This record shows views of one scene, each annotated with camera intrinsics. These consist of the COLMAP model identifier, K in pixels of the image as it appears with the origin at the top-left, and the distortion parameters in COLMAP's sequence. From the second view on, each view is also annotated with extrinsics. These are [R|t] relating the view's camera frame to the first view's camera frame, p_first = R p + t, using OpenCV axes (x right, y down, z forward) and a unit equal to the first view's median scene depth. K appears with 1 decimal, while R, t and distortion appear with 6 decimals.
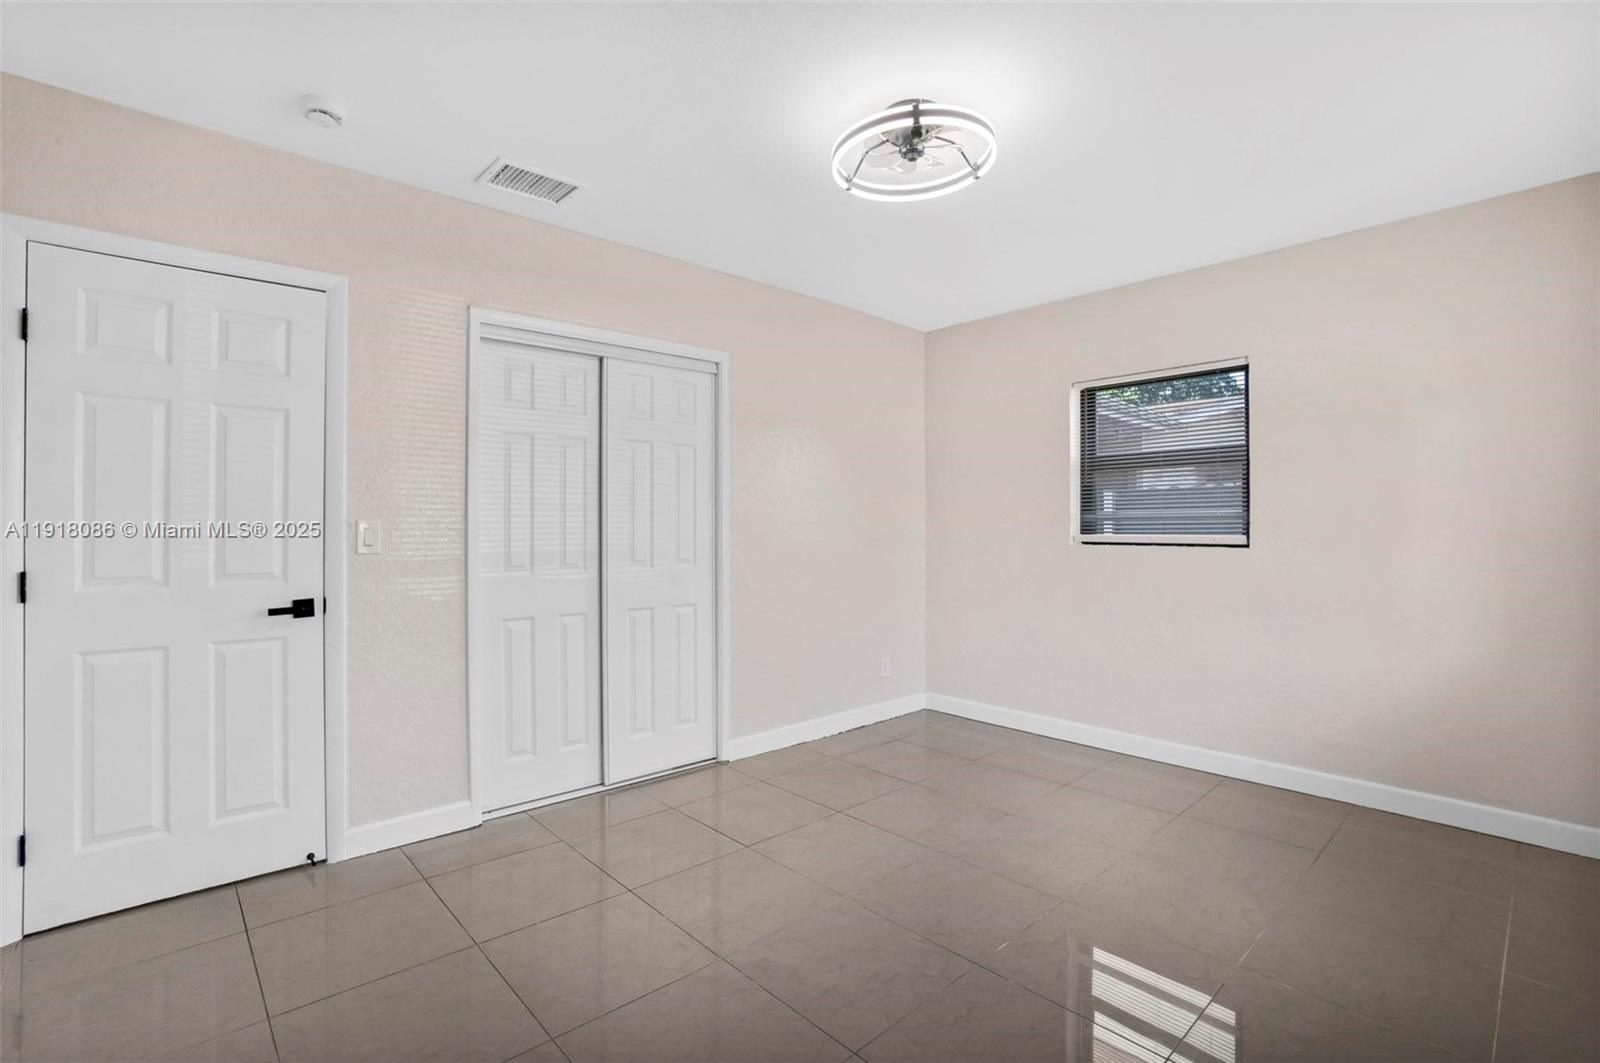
lens RADIAL K [[723.7, 0, 772.6], [0, 723.7, 508.4], [0, 0, 1]] dist [-0.061835, 0.022384]
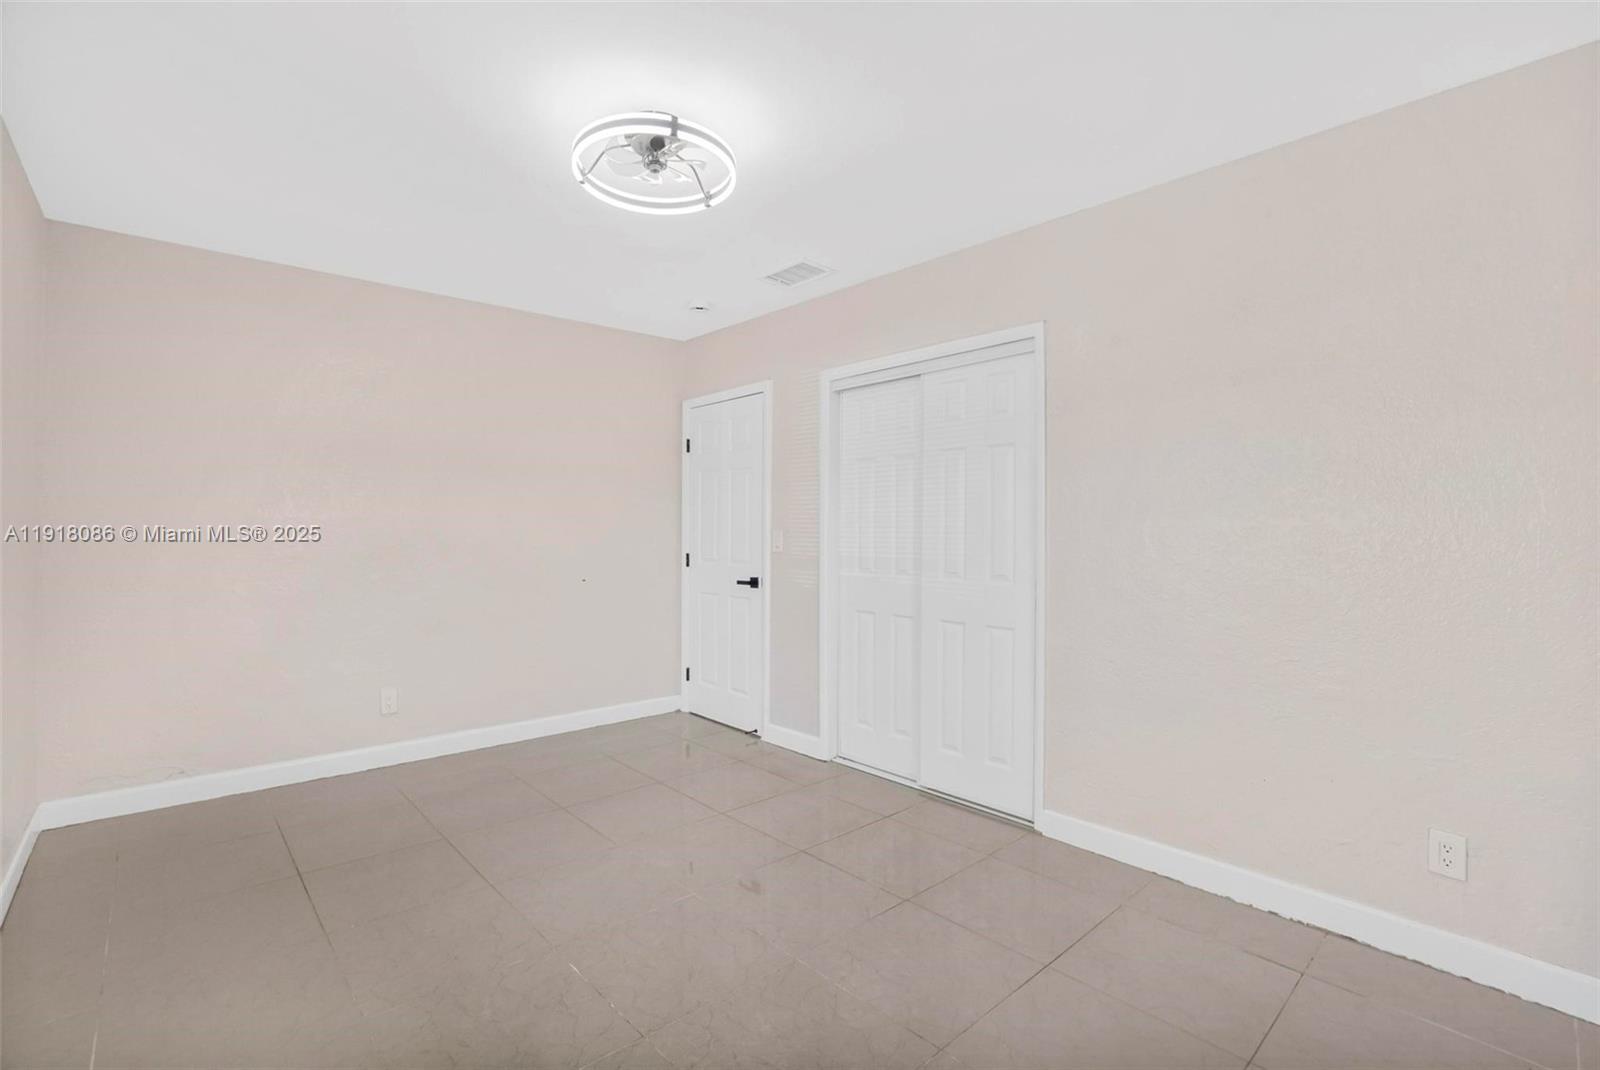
lens RADIAL K [[715.8, 0, 773.8], [0, 715.8, 509.8], [0, 0, 1]] dist [-0.066476, 0.024036]
pose [[0.011120, -0.028146, -0.999542, 0.868266], [0.015610, 0.999487, -0.027971, 0.012865], [0.999816, -0.015292, 0.011554, 0.844339]]
